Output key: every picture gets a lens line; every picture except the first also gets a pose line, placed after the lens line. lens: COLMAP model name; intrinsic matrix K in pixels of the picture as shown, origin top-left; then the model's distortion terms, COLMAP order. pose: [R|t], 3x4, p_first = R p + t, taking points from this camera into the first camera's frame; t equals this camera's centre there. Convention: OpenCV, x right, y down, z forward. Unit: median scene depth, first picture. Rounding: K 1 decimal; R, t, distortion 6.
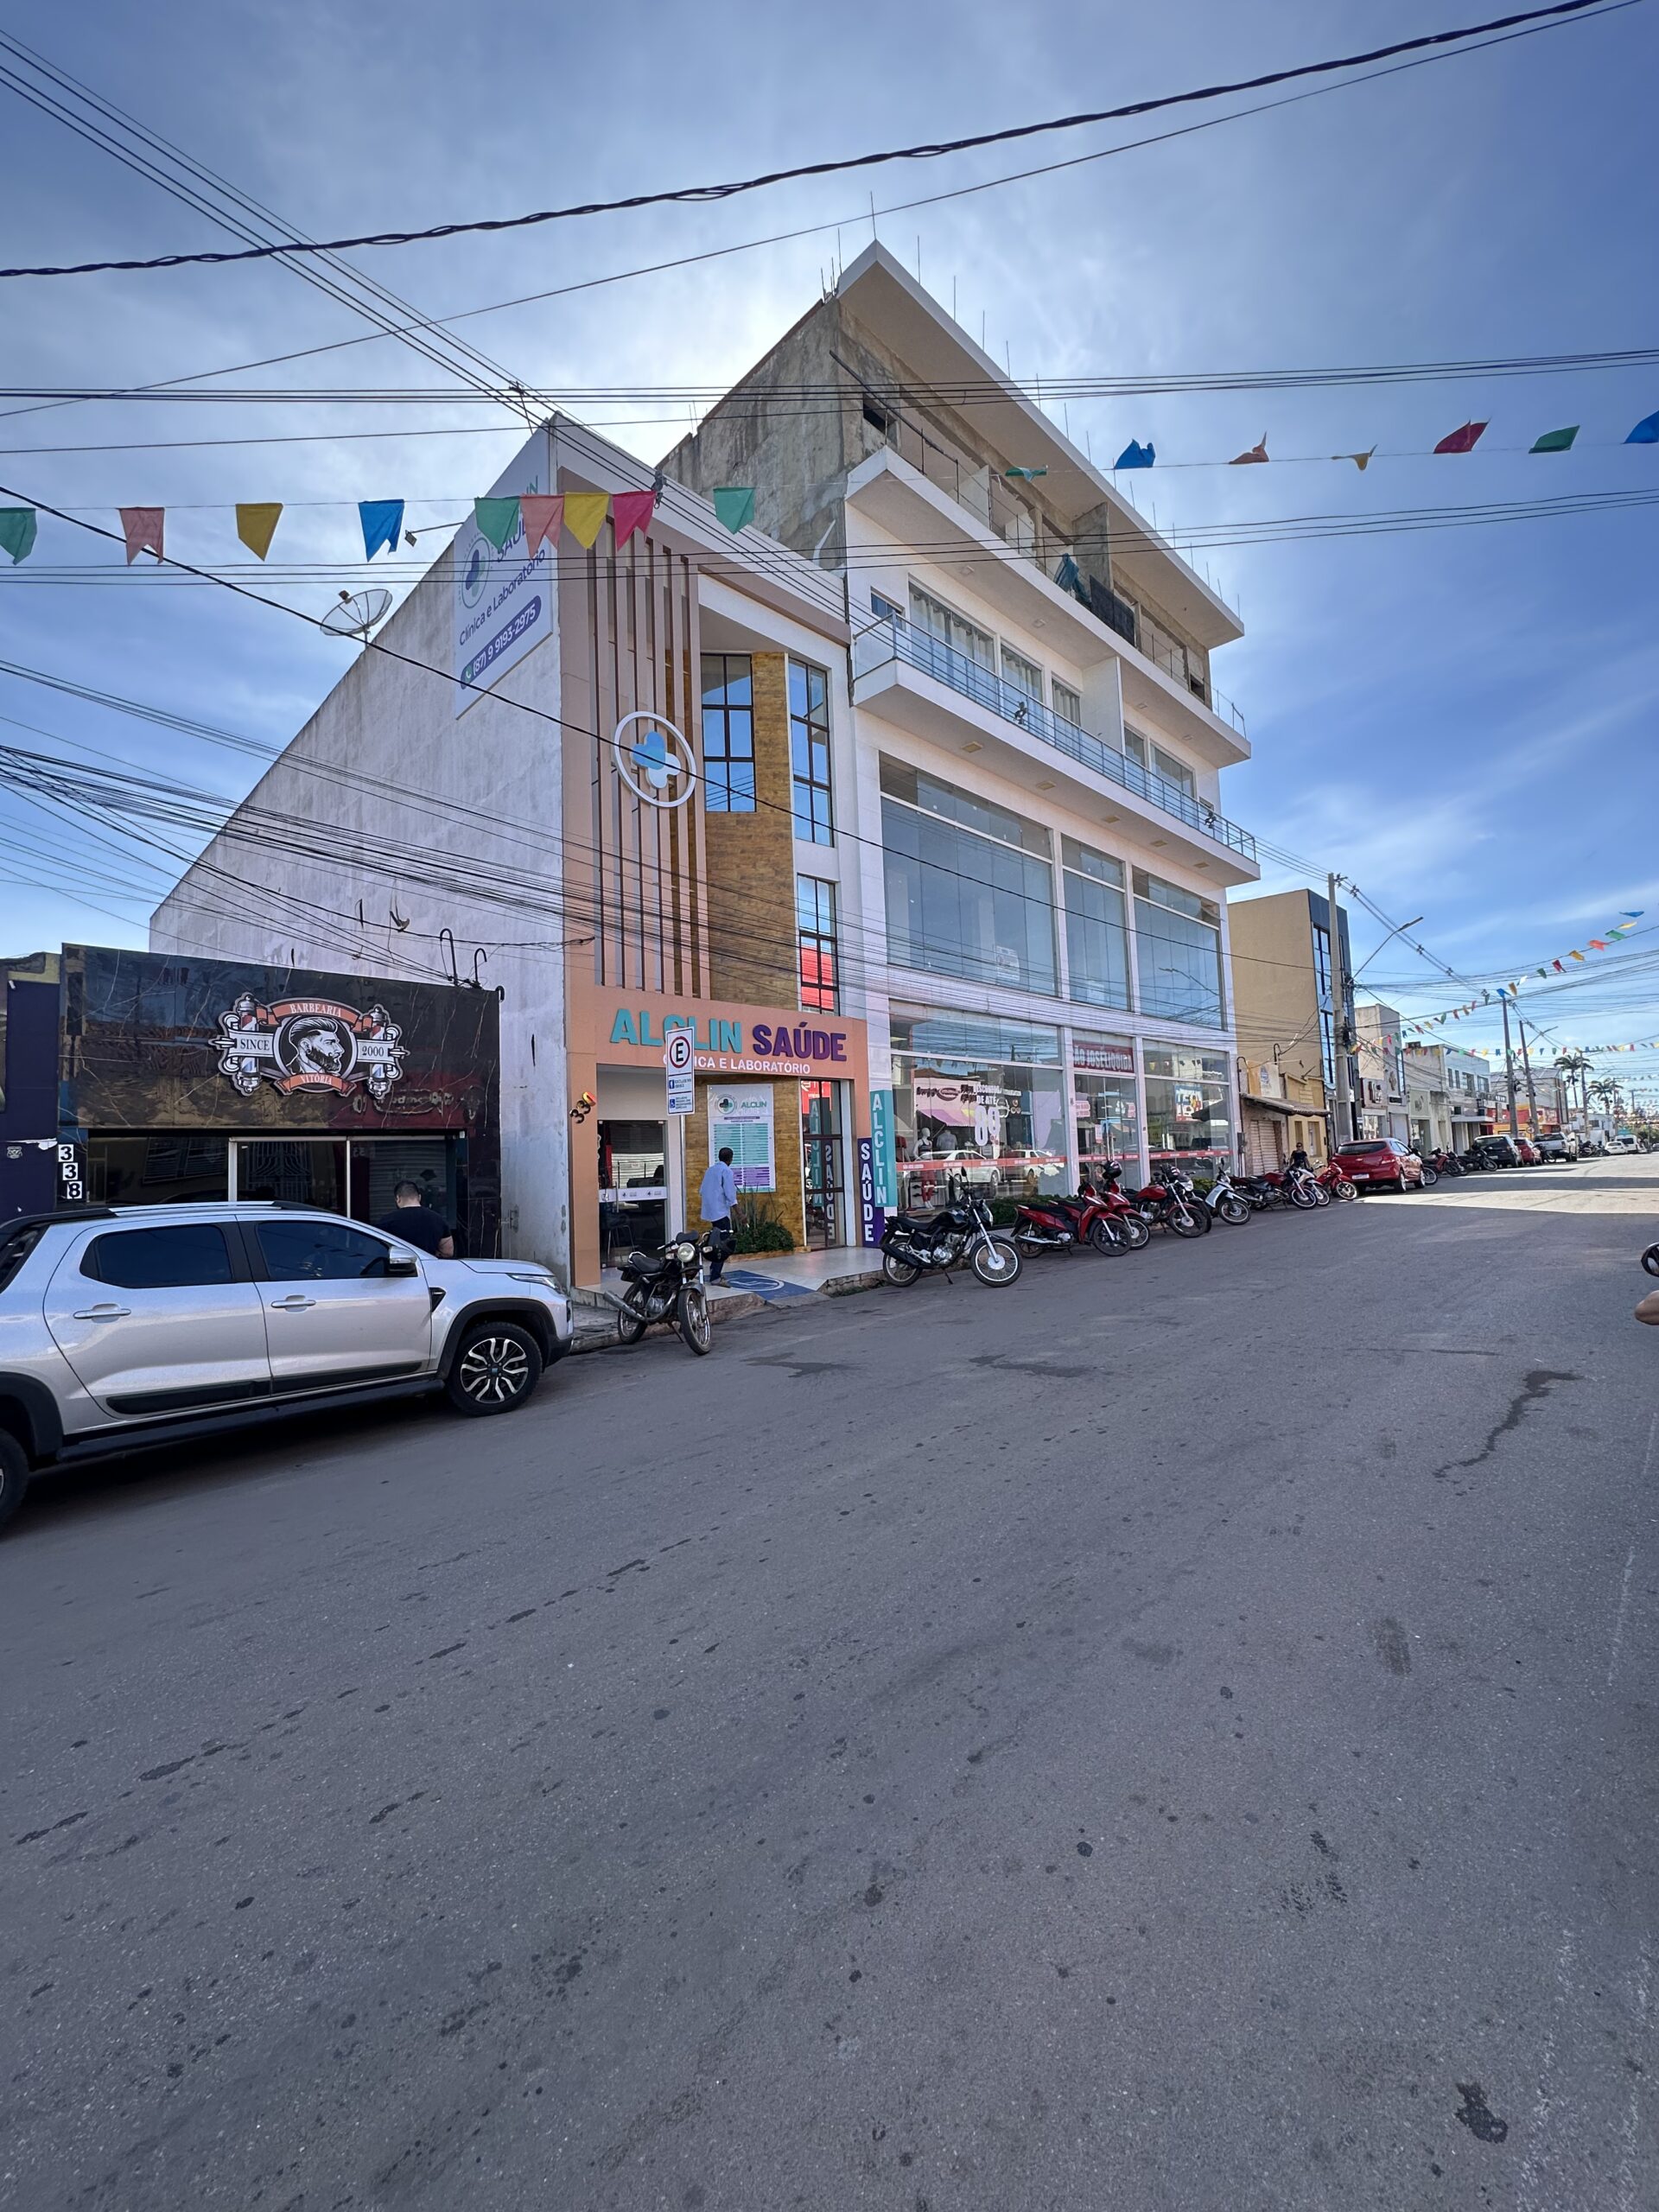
lens RADIAL K [[897.7, 0, 840.4], [0, 897.7, 1111.4], [0, 0, 1]] dist [-0.000669, 0.000018]
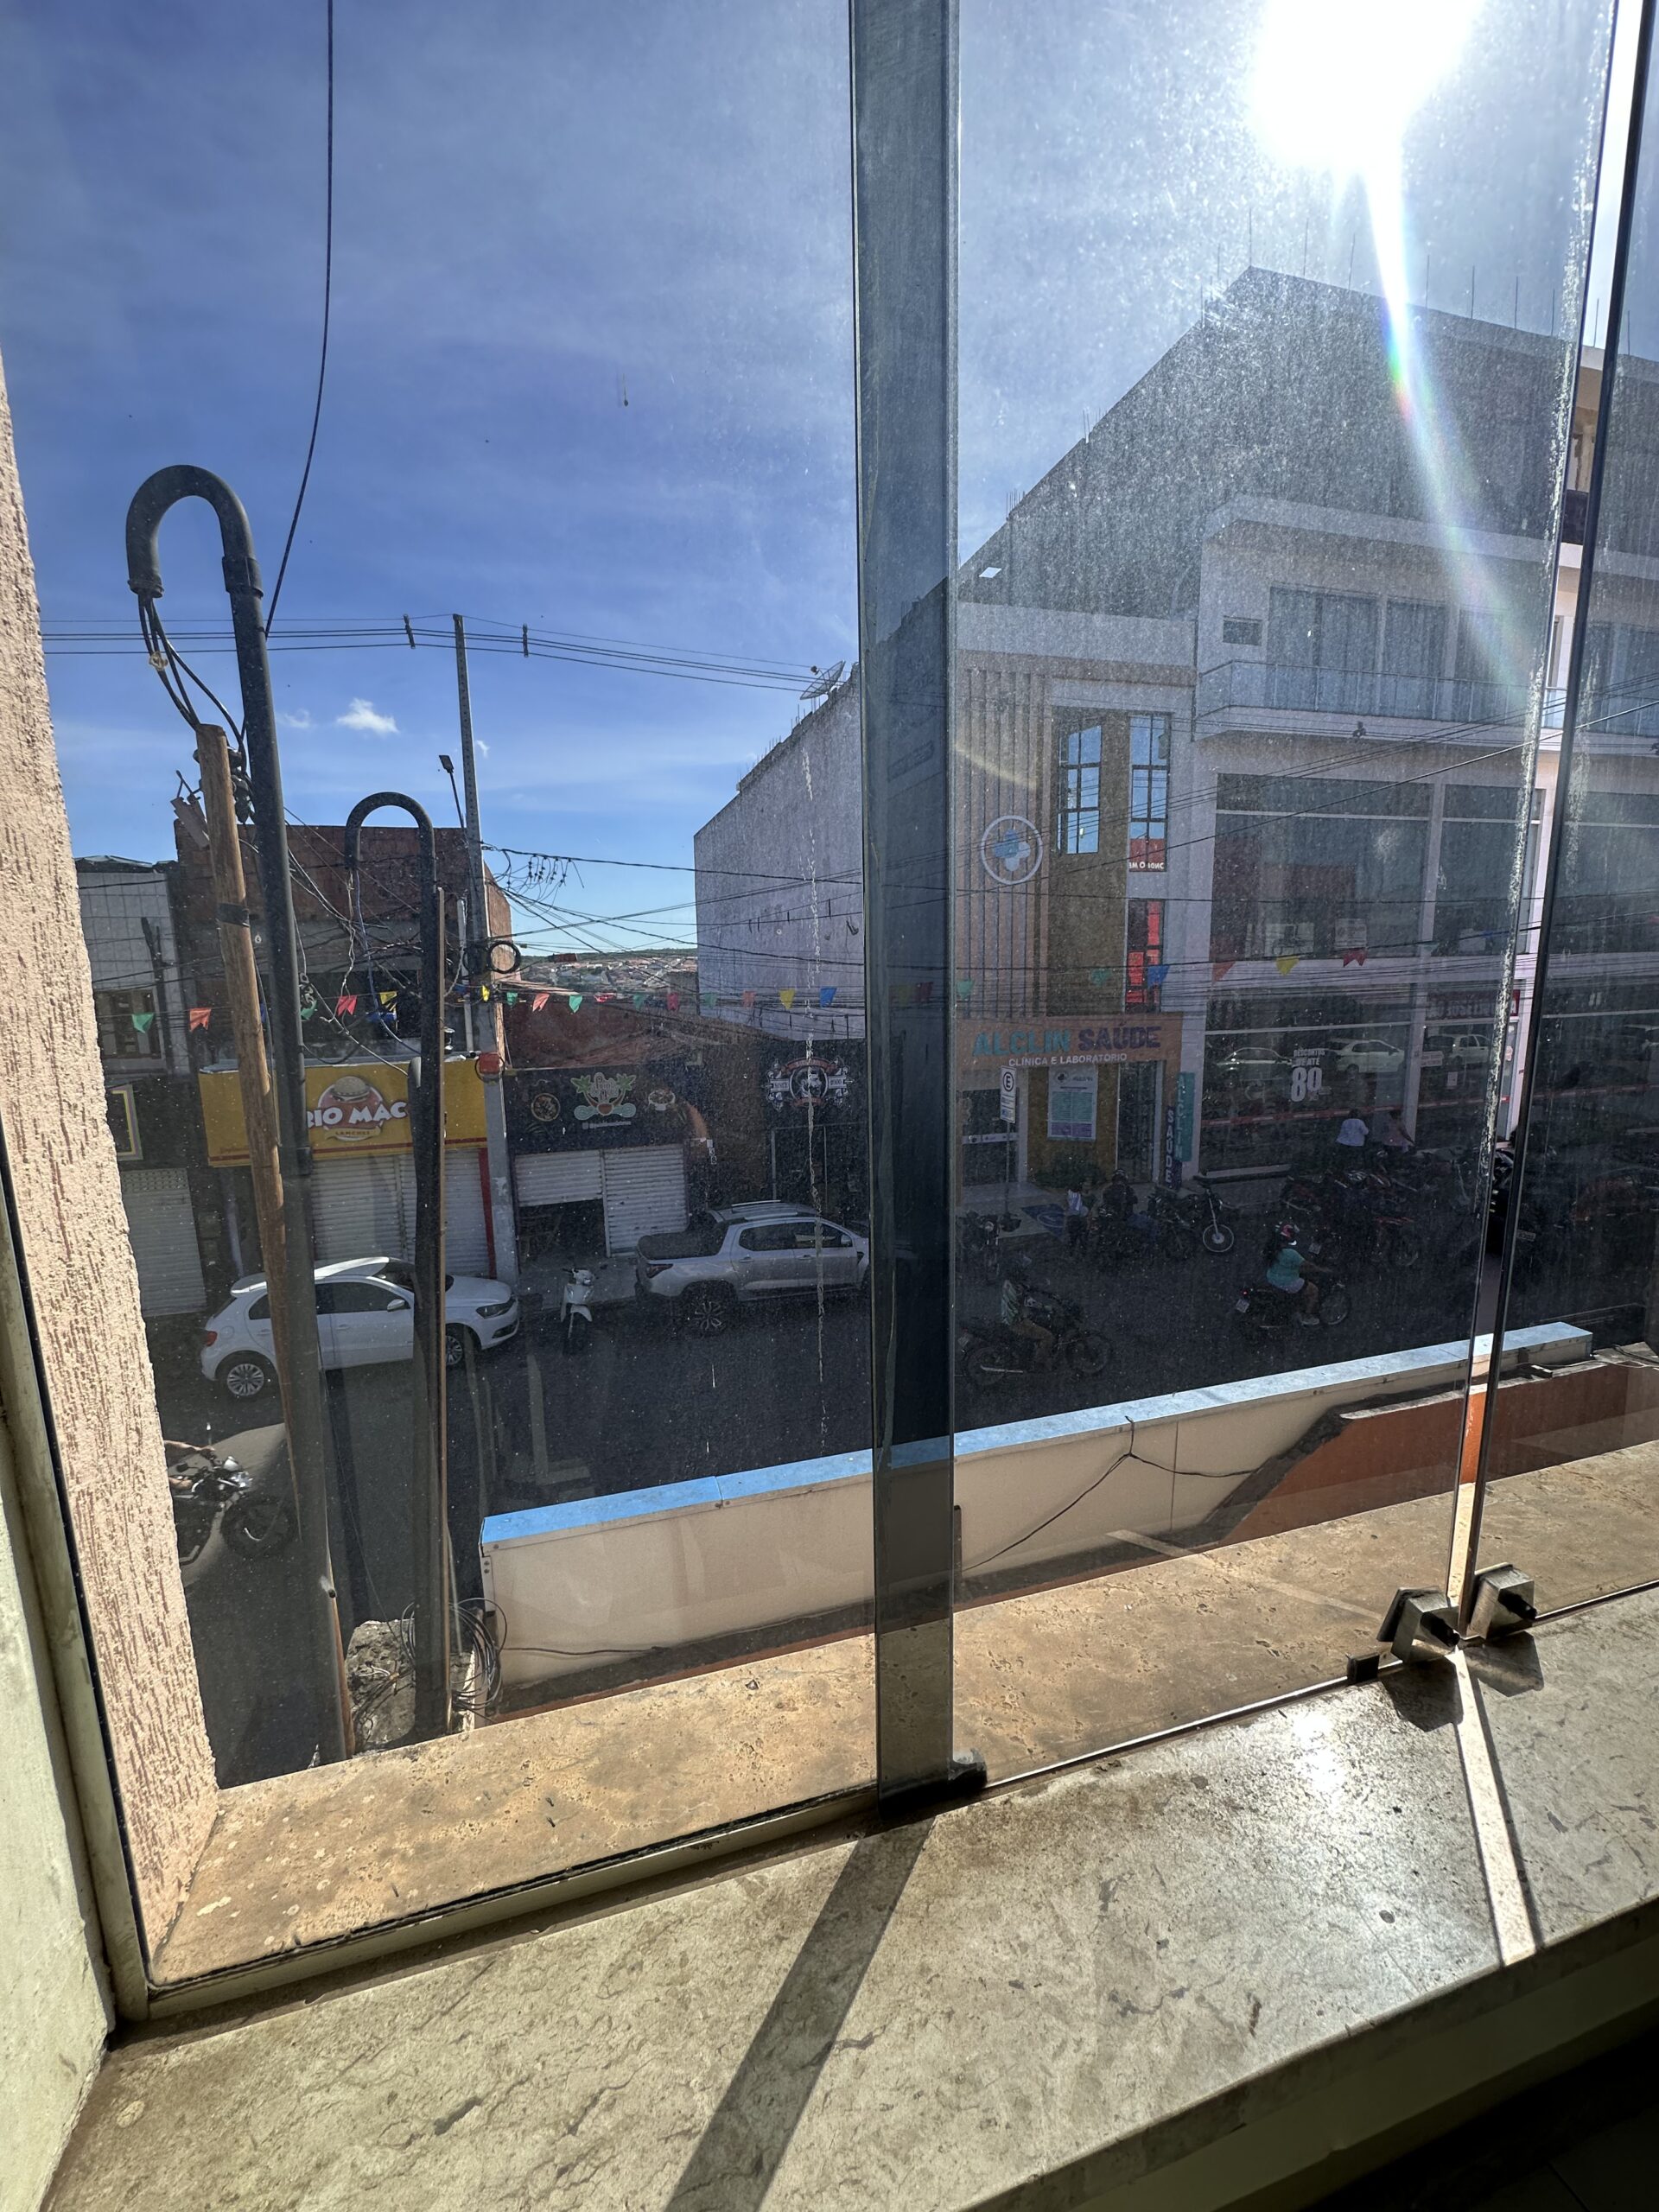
lens RADIAL K [[883.2, 0, 829.5], [0, 883.2, 1106.0], [0, 0, 1]] dist [-0.002809, 0.000231]
pose [[0.880958, 0.092765, -0.464012, 0.205631], [0.009080, 0.977101, 0.212580, -0.274685], [0.473107, -0.191487, 0.859944, -0.376182]]
